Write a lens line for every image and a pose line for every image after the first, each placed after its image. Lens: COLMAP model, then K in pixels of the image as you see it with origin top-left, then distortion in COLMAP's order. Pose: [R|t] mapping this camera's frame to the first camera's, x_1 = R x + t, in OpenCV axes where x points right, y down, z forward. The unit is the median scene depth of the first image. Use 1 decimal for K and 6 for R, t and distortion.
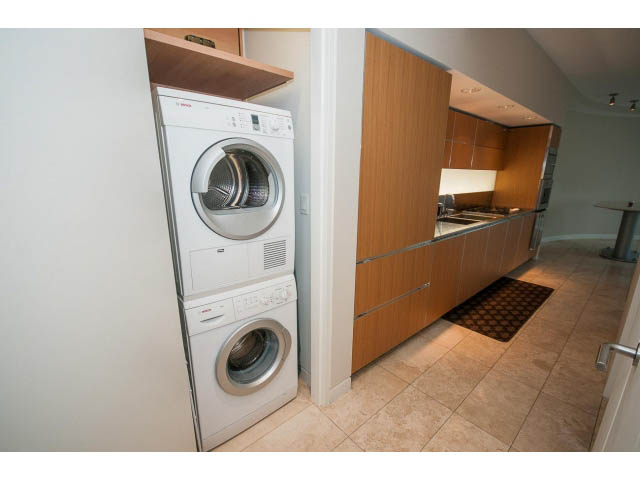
lens RADIAL K [[280.8, 0, 322.2], [0, 280.8, 242.5], [0, 0, 1]] dist [-0.000076, -0.000223]
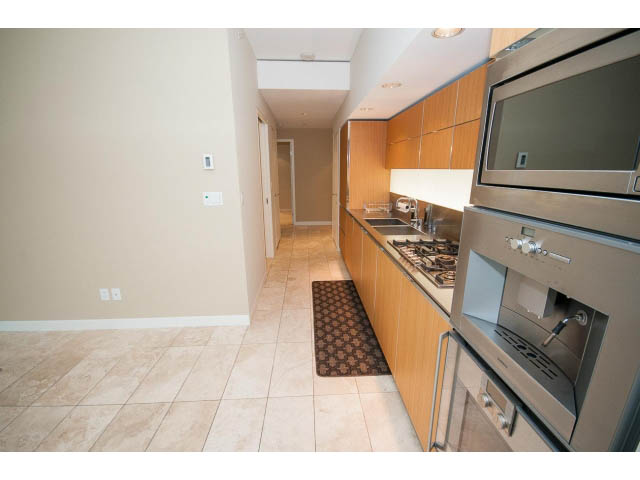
lens RADIAL K [[280.8, 0, 322.2], [0, 280.8, 242.5], [0, 0, 1]] dist [-0.000076, -0.000223]
pose [[-0.609536, 0.190413, -0.769551, 1.553250], [-0.203645, 0.900543, 0.384124, -0.392938], [0.766156, 0.390853, -0.510136, 1.526017]]
